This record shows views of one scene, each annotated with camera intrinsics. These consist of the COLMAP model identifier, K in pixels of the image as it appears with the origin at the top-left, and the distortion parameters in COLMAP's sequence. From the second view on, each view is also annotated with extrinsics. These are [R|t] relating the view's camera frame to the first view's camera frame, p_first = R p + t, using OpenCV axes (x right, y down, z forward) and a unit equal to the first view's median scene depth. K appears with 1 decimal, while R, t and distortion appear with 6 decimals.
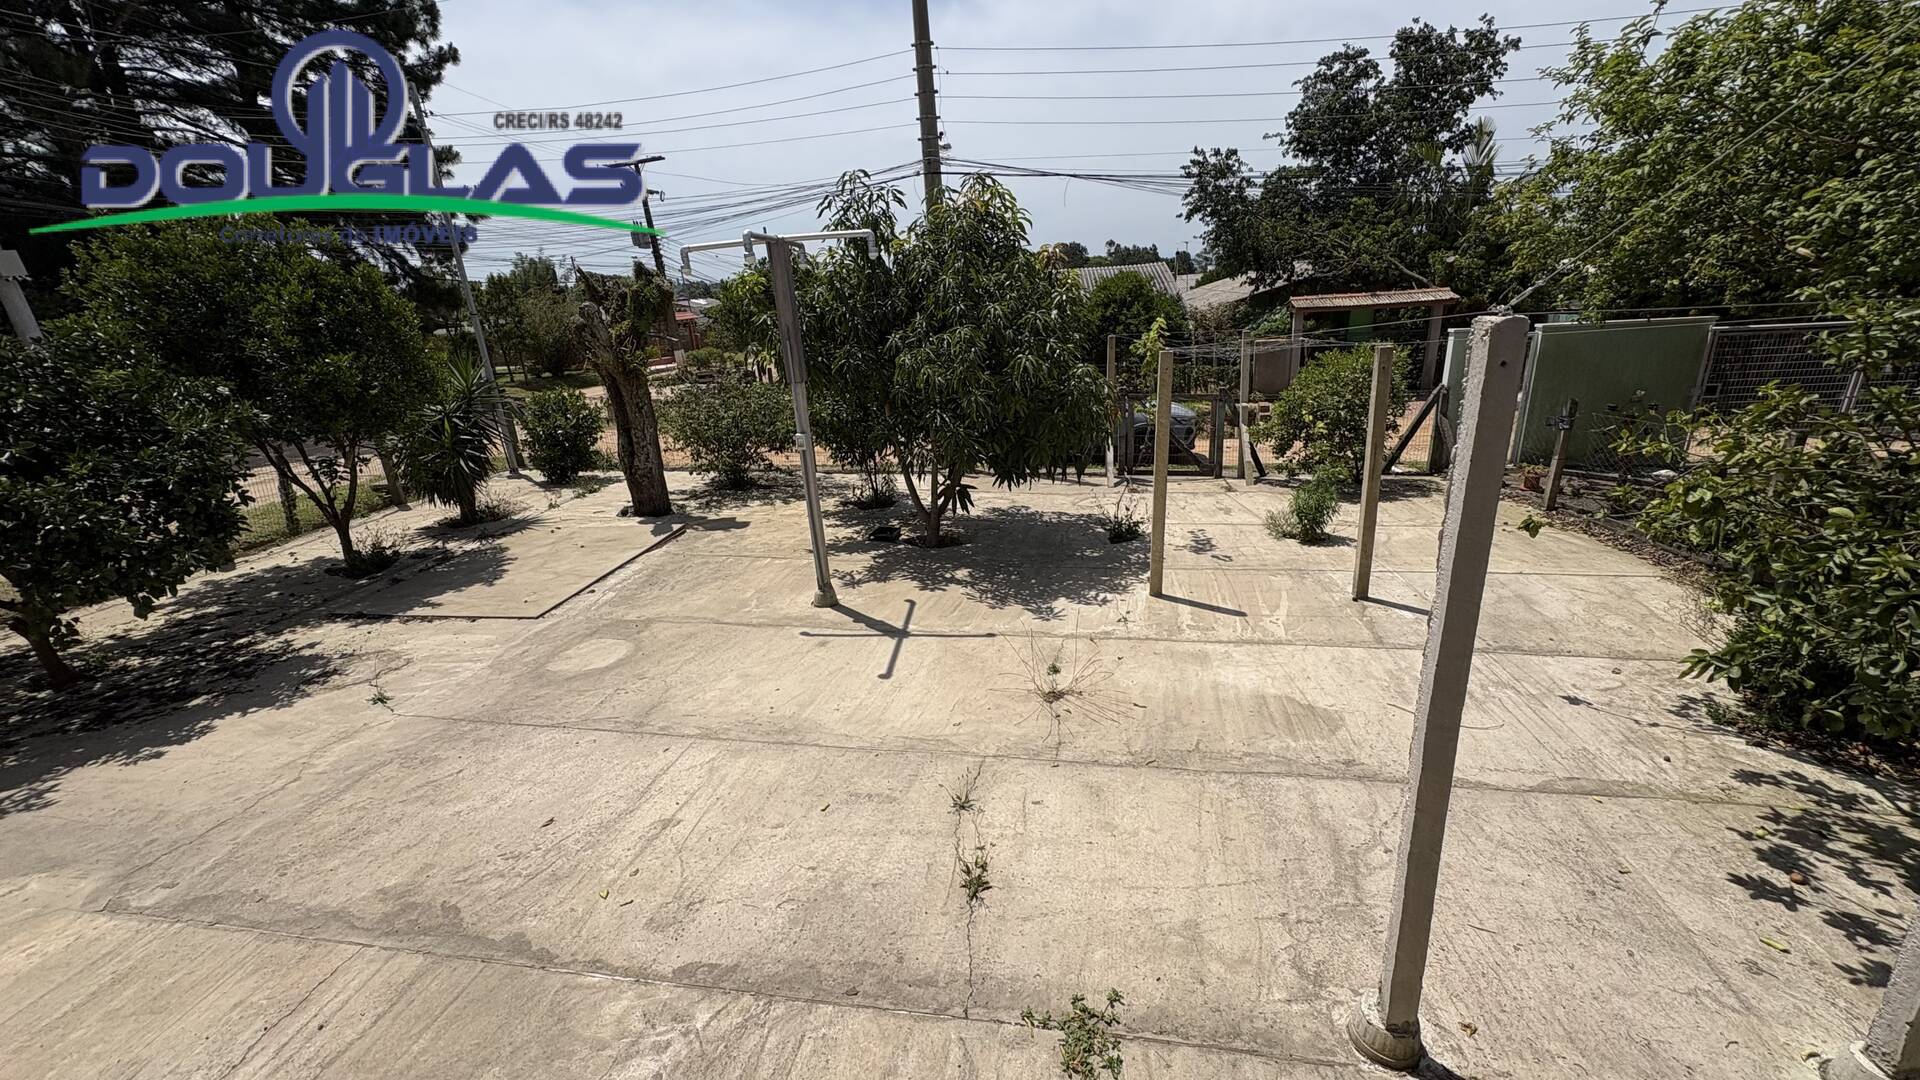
lens RADIAL K [[760.7, 0, 960.0], [0, 760.7, 540.0], [0, 0, 1]] dist [0.001381, 0.000478]
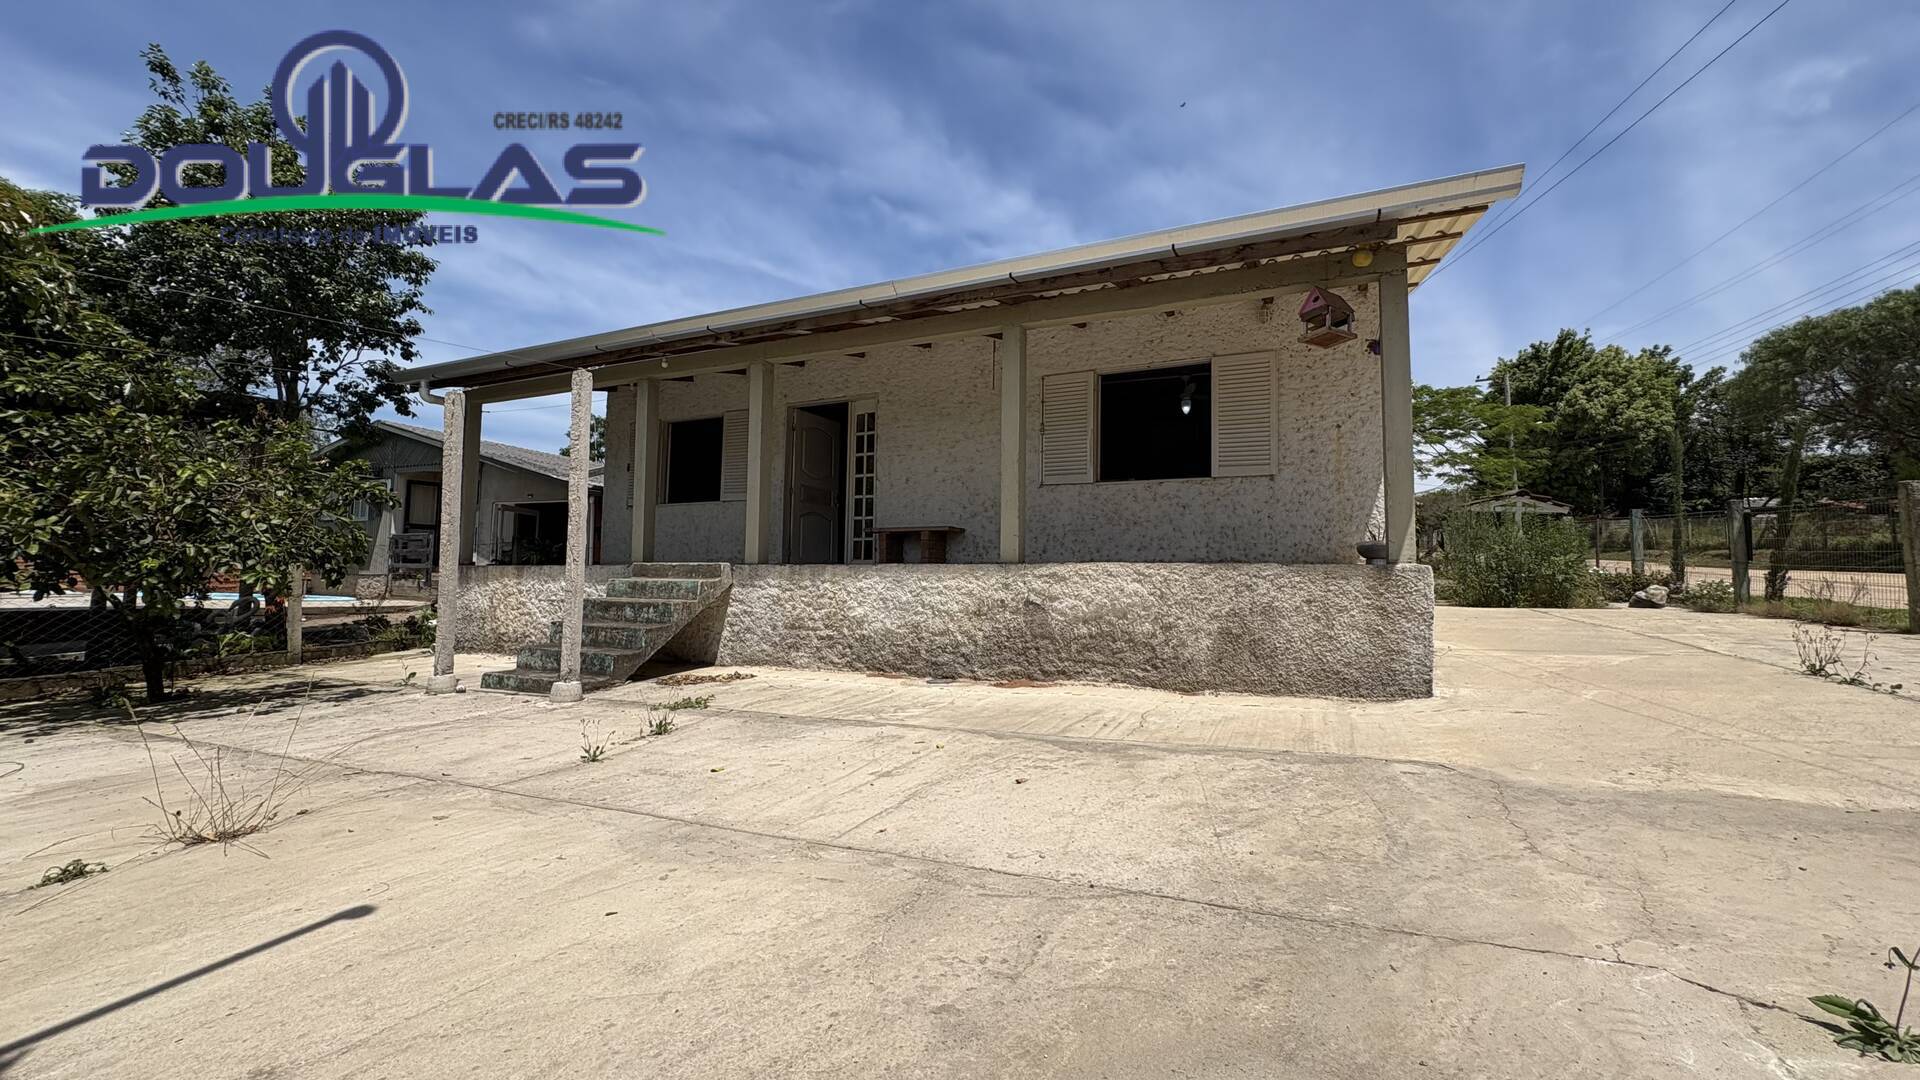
lens RADIAL K [[766.0, 0, 959.0], [0, 766.0, 538.6], [0, 0, 1]] dist [0.001454, 0.000479]
pose [[-0.958900, 0.066072, 0.275945, -0.836417], [0.135227, 0.961379, 0.239718, -0.098882], [-0.249449, 0.267181, -0.930801, 1.986459]]
